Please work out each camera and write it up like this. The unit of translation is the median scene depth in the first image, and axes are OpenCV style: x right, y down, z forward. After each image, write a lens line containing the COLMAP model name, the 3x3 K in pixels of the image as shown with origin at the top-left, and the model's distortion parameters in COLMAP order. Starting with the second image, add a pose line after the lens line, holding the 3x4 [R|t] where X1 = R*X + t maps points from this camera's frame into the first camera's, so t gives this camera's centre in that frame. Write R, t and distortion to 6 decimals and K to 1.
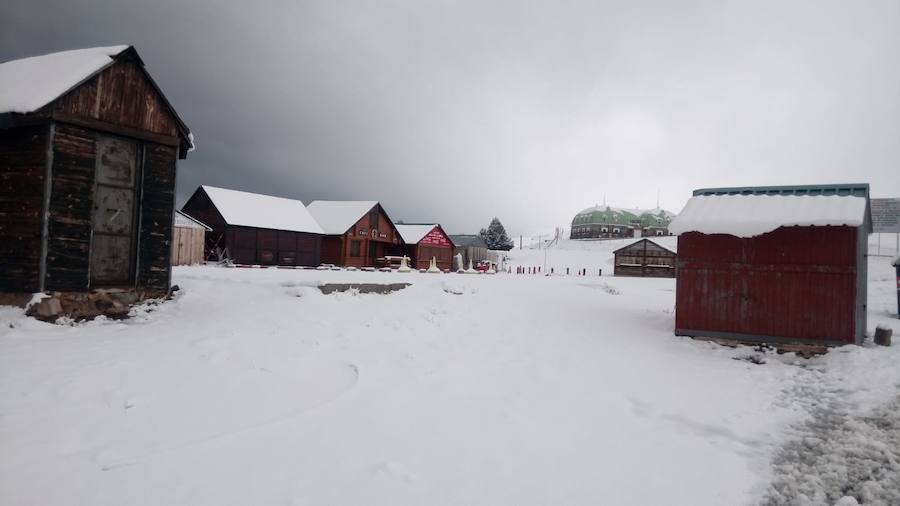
lens RADIAL K [[733.1, 0, 447.6], [0, 733.1, 248.4], [0, 0, 1]] dist [0.094996, -0.144280]
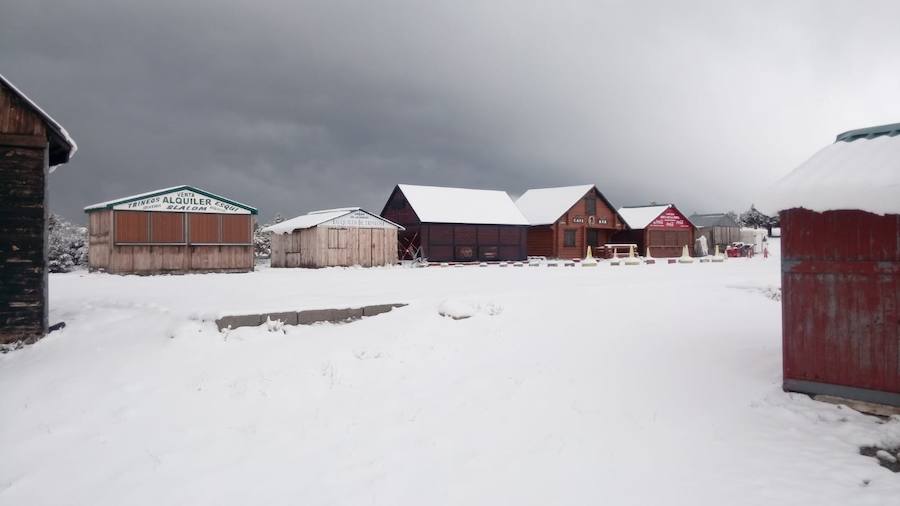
lens RADIAL K [[733.1, 0, 447.6], [0, 733.1, 248.4], [0, 0, 1]] dist [0.094996, -0.144280]
pose [[0.930317, -0.049369, -0.363420, 0.261587], [0.056034, 0.998398, 0.007813, -0.010459], [0.362452, -0.027632, 0.931593, 0.346009]]
